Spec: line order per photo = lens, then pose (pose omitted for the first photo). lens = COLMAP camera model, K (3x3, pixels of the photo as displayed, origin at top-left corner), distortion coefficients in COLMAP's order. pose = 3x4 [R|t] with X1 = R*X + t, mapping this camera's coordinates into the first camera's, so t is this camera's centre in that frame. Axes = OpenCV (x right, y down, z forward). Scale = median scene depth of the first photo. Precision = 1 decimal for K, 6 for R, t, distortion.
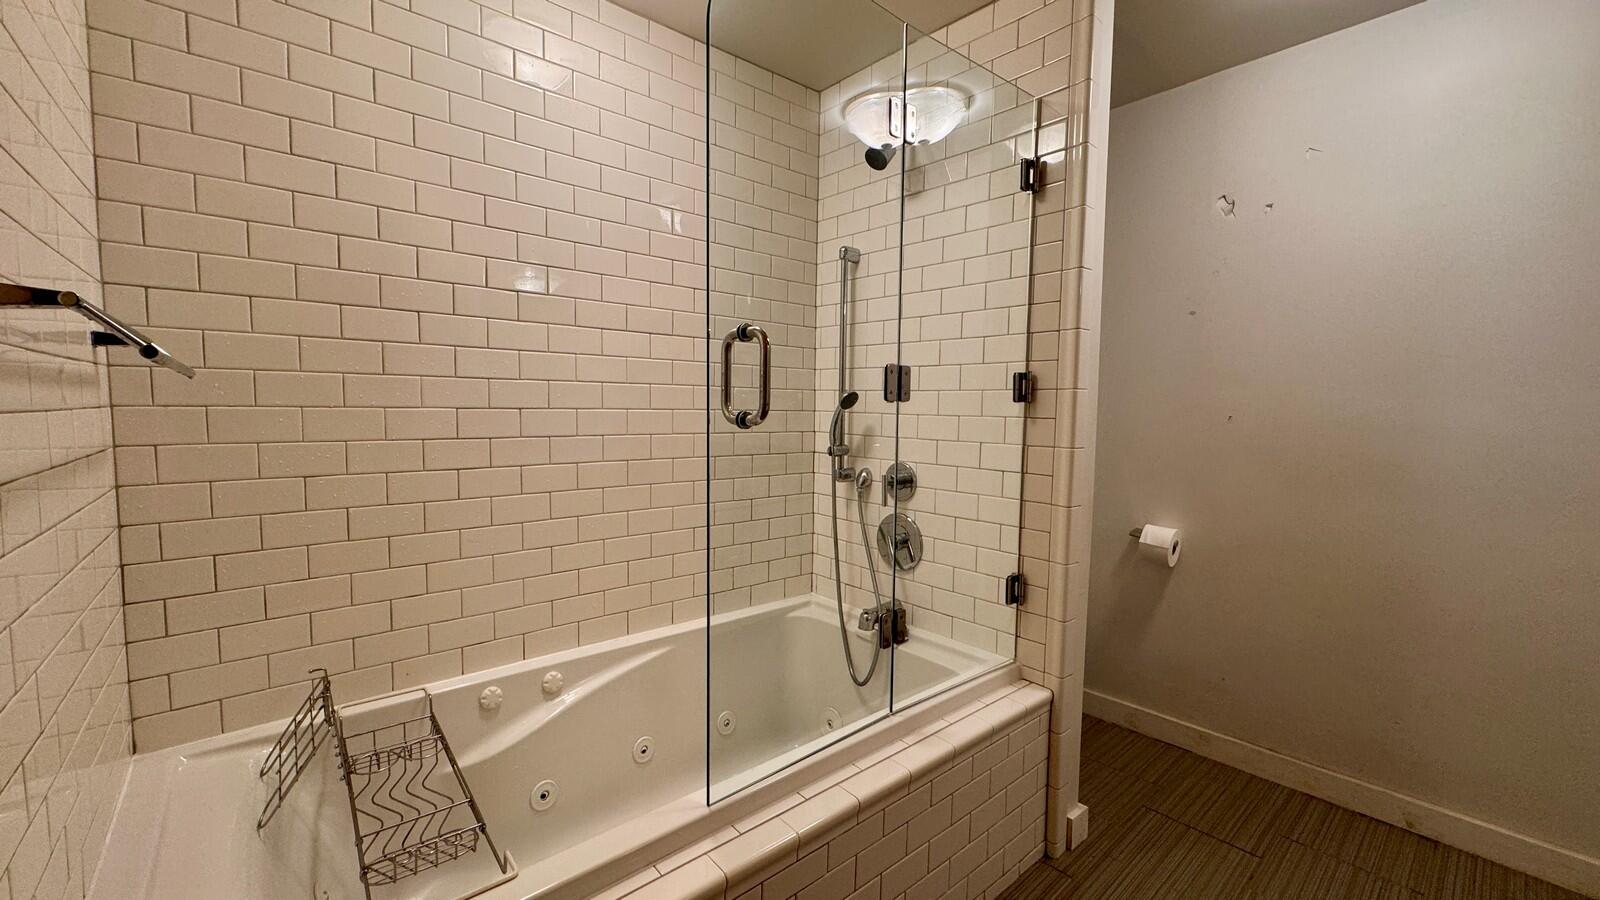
lens RADIAL K [[634.0, 0, 800.0], [0, 634.0, 450.0], [0, 0, 1]] dist [-0.000279, -0.000062]
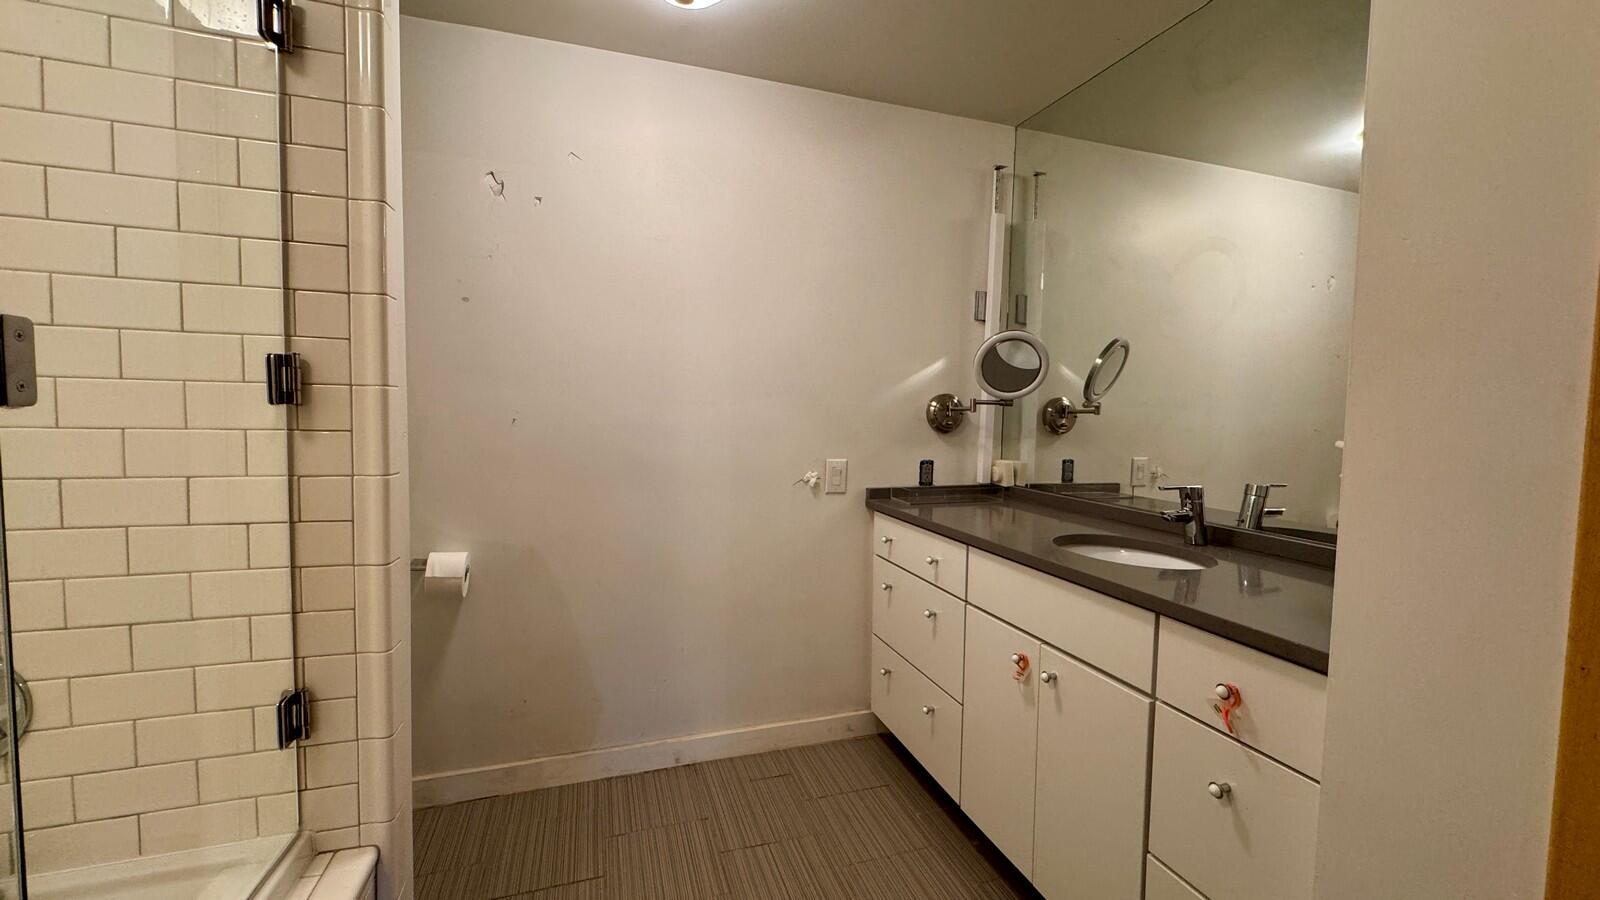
lens RADIAL K [[634.0, 0, 800.0], [0, 634.0, 450.0], [0, 0, 1]] dist [-0.000279, -0.000062]
pose [[0.391437, -0.059199, 0.918299, -0.007786], [0.049732, 0.997831, 0.043127, -0.033810], [-0.918860, 0.028787, 0.393532, 0.320832]]
